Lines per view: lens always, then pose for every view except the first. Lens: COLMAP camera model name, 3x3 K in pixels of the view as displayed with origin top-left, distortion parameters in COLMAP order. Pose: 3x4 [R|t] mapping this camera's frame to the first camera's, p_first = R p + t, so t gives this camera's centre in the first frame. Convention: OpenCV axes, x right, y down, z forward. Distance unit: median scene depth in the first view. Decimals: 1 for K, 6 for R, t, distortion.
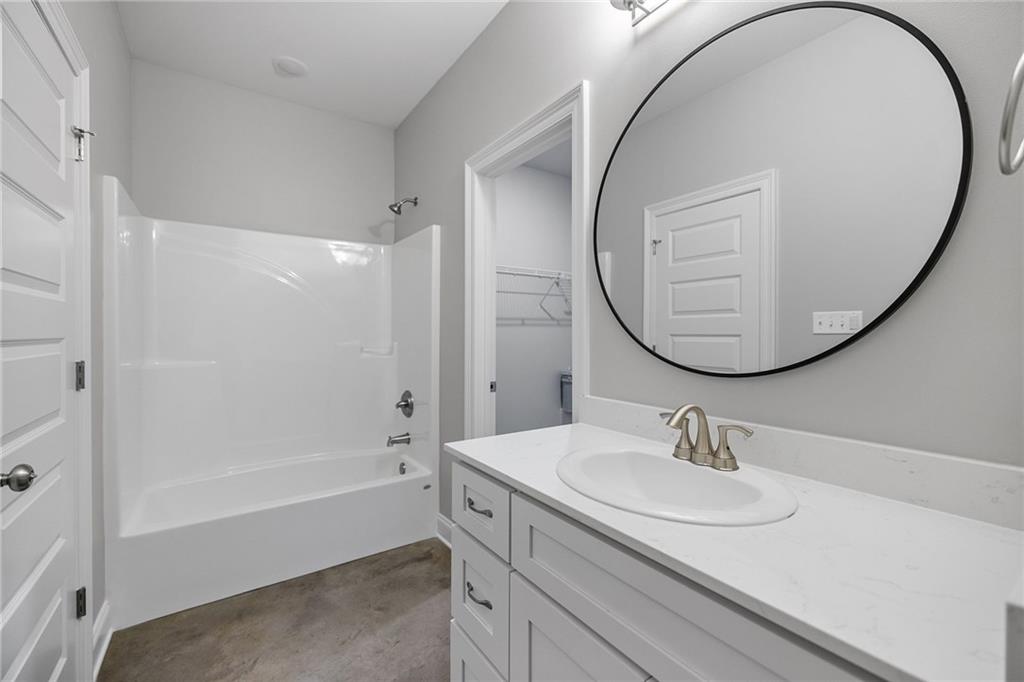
lens RADIAL K [[435.7, 0, 502.5], [0, 435.7, 333.9], [0, 0, 1]] dist [-0.000756, 0.000057]
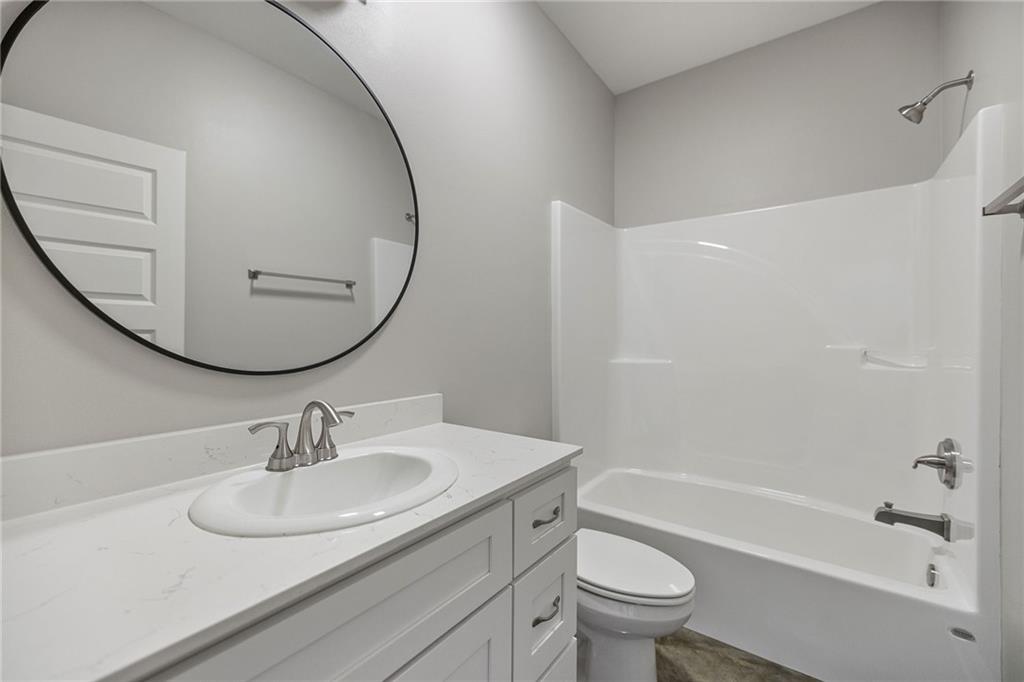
lens RADIAL K [[435.7, 0, 502.5], [0, 435.7, 333.9], [0, 0, 1]] dist [-0.000756, 0.000057]
pose [[-0.339638, -0.013681, 0.940457, -0.617680], [-0.003078, 0.999905, 0.013434, -0.000062], [-0.940551, 0.001668, -0.339648, 0.985040]]
